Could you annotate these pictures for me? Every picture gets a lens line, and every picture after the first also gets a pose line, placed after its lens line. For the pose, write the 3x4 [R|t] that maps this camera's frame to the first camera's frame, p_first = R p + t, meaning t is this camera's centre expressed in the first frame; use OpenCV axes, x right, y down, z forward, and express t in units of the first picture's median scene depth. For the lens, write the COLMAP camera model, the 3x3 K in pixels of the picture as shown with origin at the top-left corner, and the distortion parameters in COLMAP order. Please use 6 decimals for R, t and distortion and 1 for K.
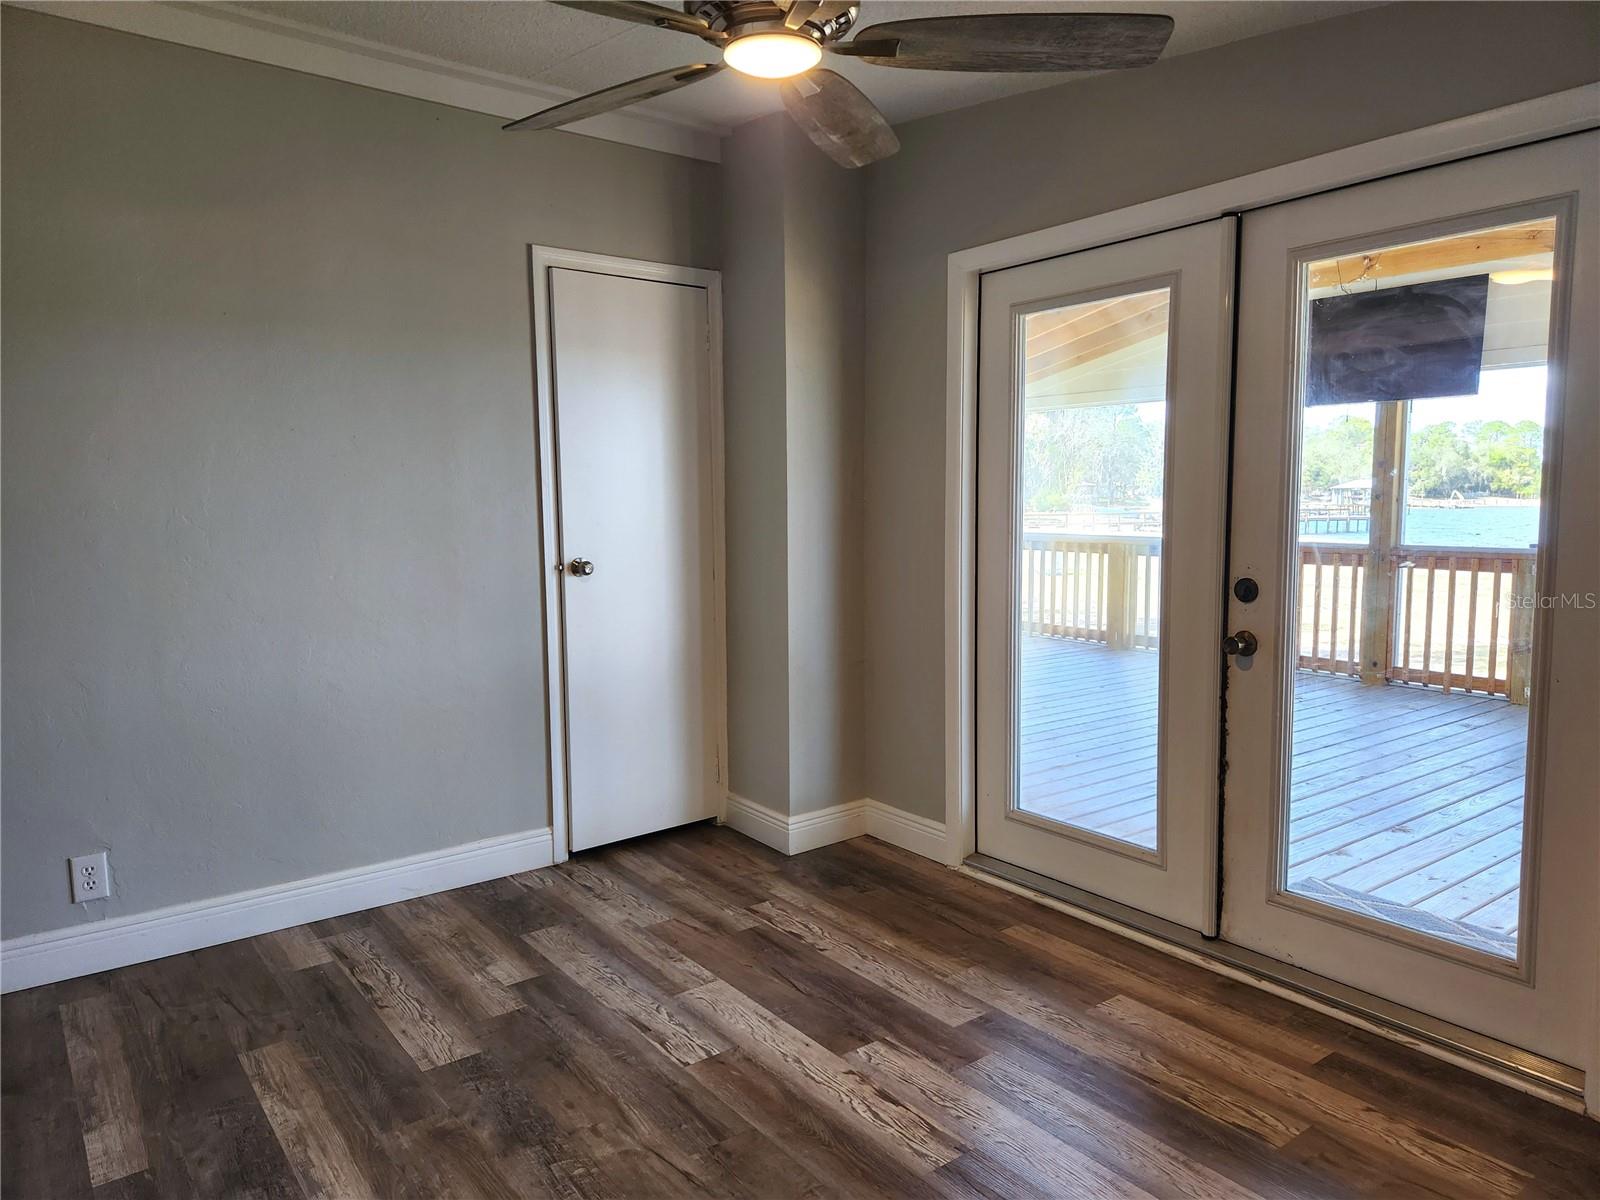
lens RADIAL K [[1064.3, 0, 813.3], [0, 1064.3, 594.3], [0, 0, 1]] dist [0.072025, -0.067469]
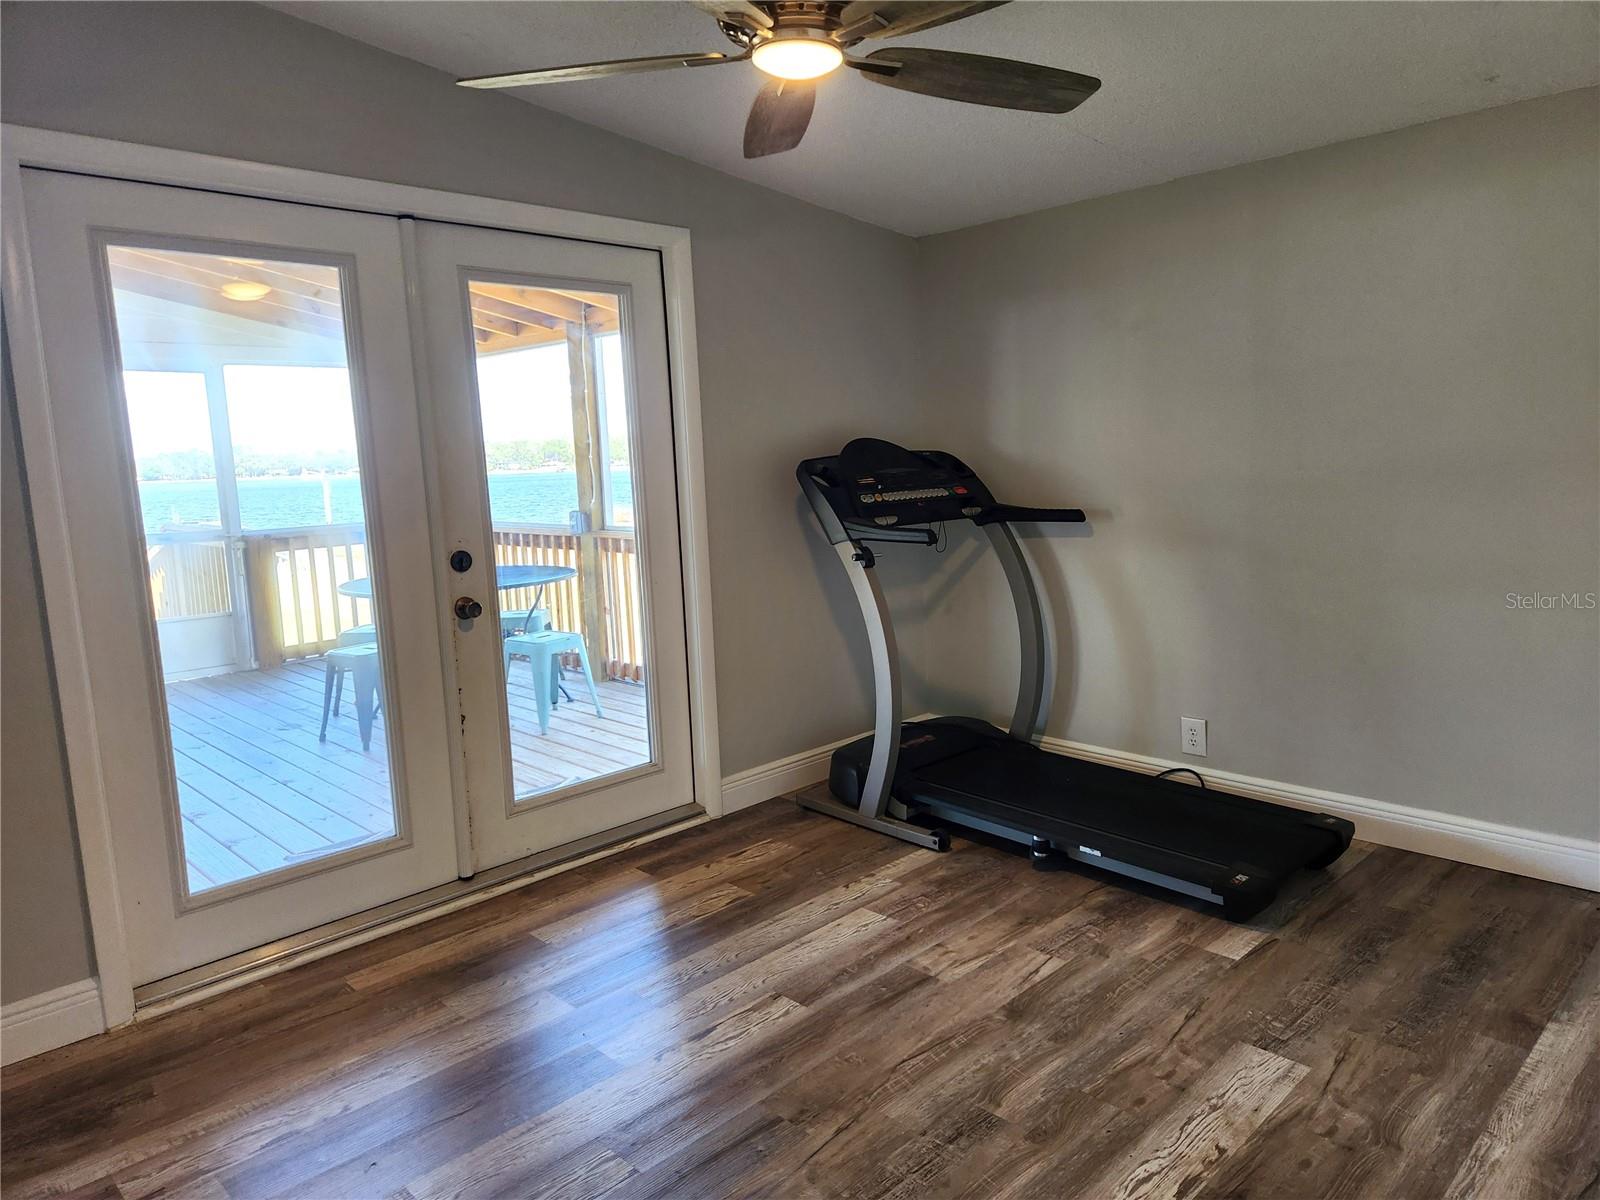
lens RADIAL K [[1064.3, 0, 813.3], [0, 1064.3, 594.3], [0, 0, 1]] dist [0.072025, -0.067469]
pose [[-0.128096, -0.122417, 0.984178, -0.714418], [0.131997, 0.981420, 0.139254, -0.072524], [-0.982939, 0.147747, -0.109557, 0.717177]]
